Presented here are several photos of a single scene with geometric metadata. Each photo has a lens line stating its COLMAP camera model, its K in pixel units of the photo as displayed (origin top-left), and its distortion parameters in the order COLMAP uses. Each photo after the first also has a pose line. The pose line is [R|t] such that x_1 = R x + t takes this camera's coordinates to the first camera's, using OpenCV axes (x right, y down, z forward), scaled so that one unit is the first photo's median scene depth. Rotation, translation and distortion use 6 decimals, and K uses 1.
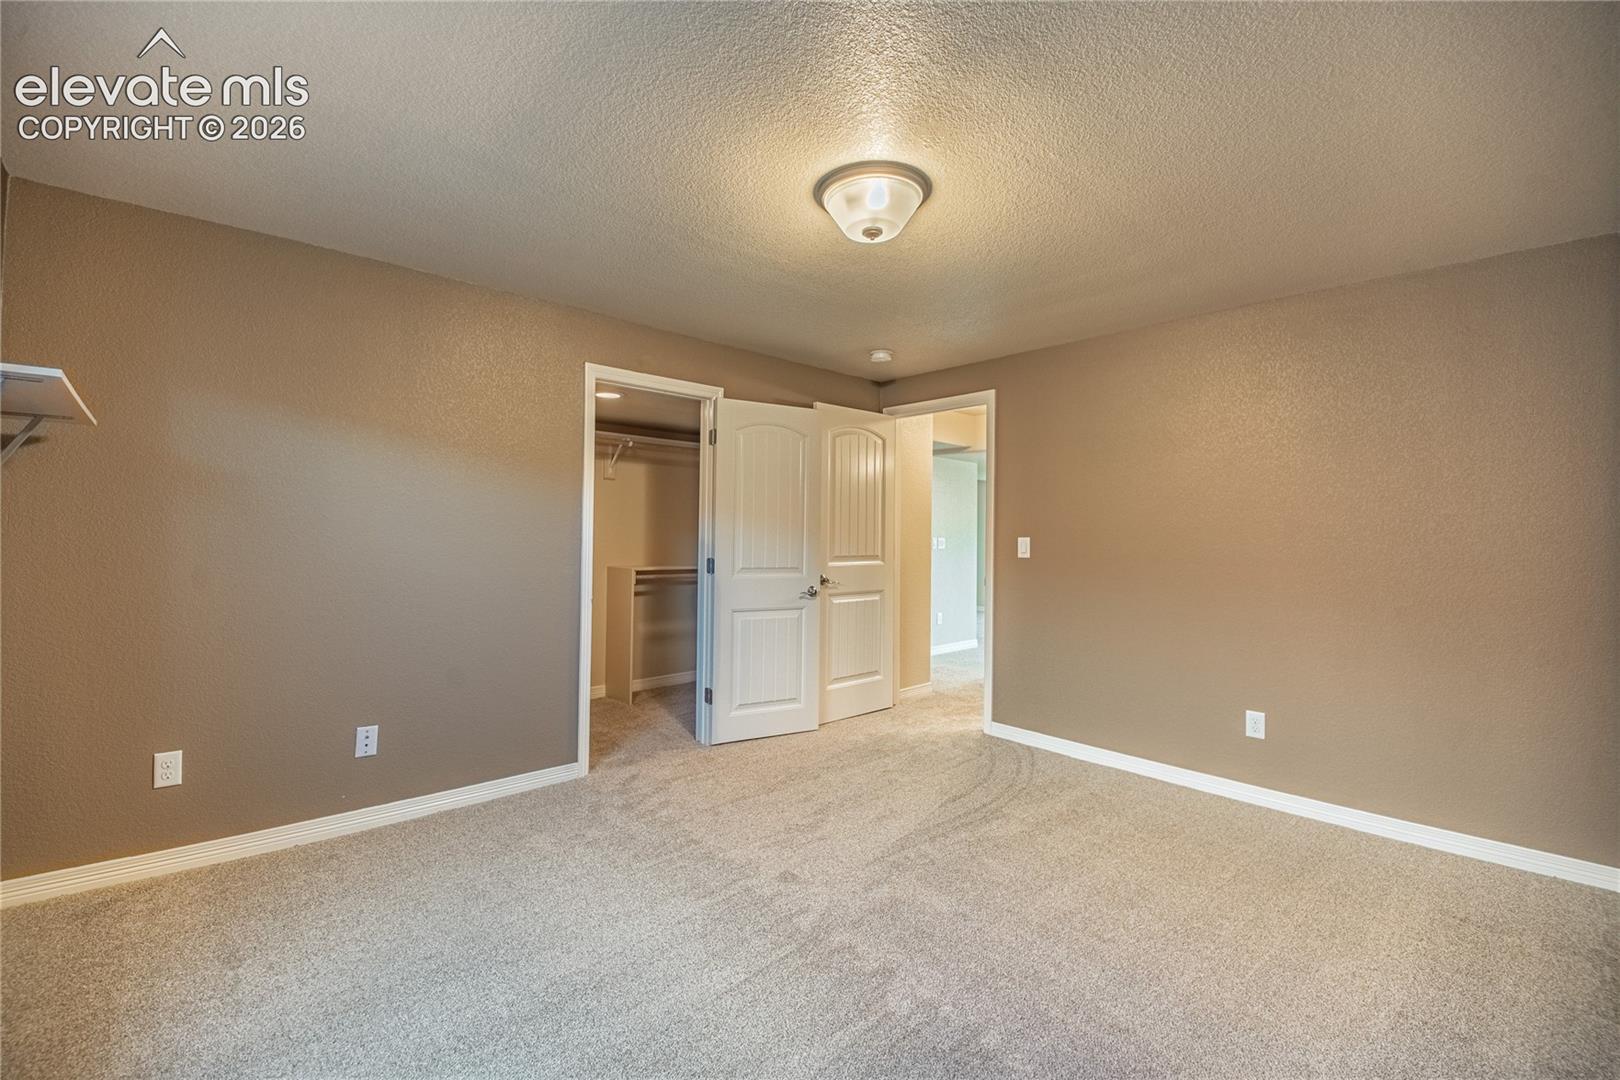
lens RADIAL K [[694.1, 0, 810.0], [0, 694.1, 540.0], [0, 0, 1]] dist [0.000622, 0.000027]
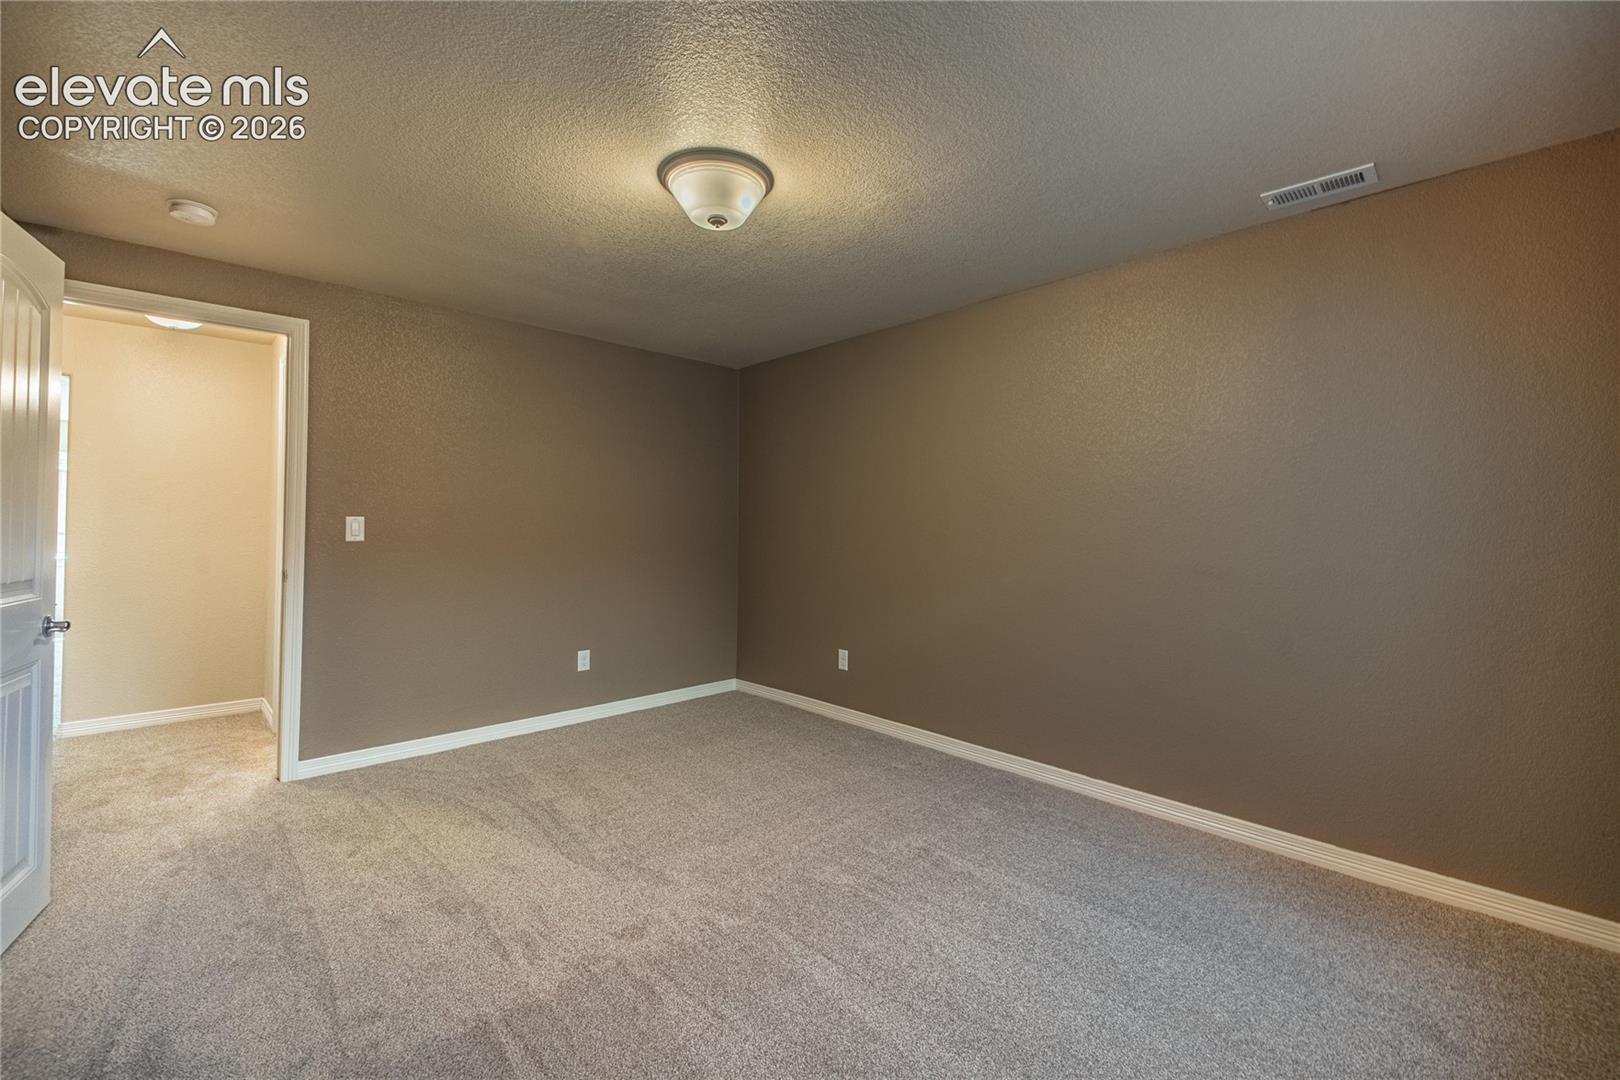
lens RADIAL K [[666.9, 0, 806.6], [0, 666.9, 521.4], [0, 0, 1]] dist [0.000714, 0.000056]
pose [[-0.025443, -0.003655, 0.999670, -0.582256], [0.002482, 0.999990, 0.003719, 0.001006], [-0.999673, 0.002576, -0.025433, 0.579262]]
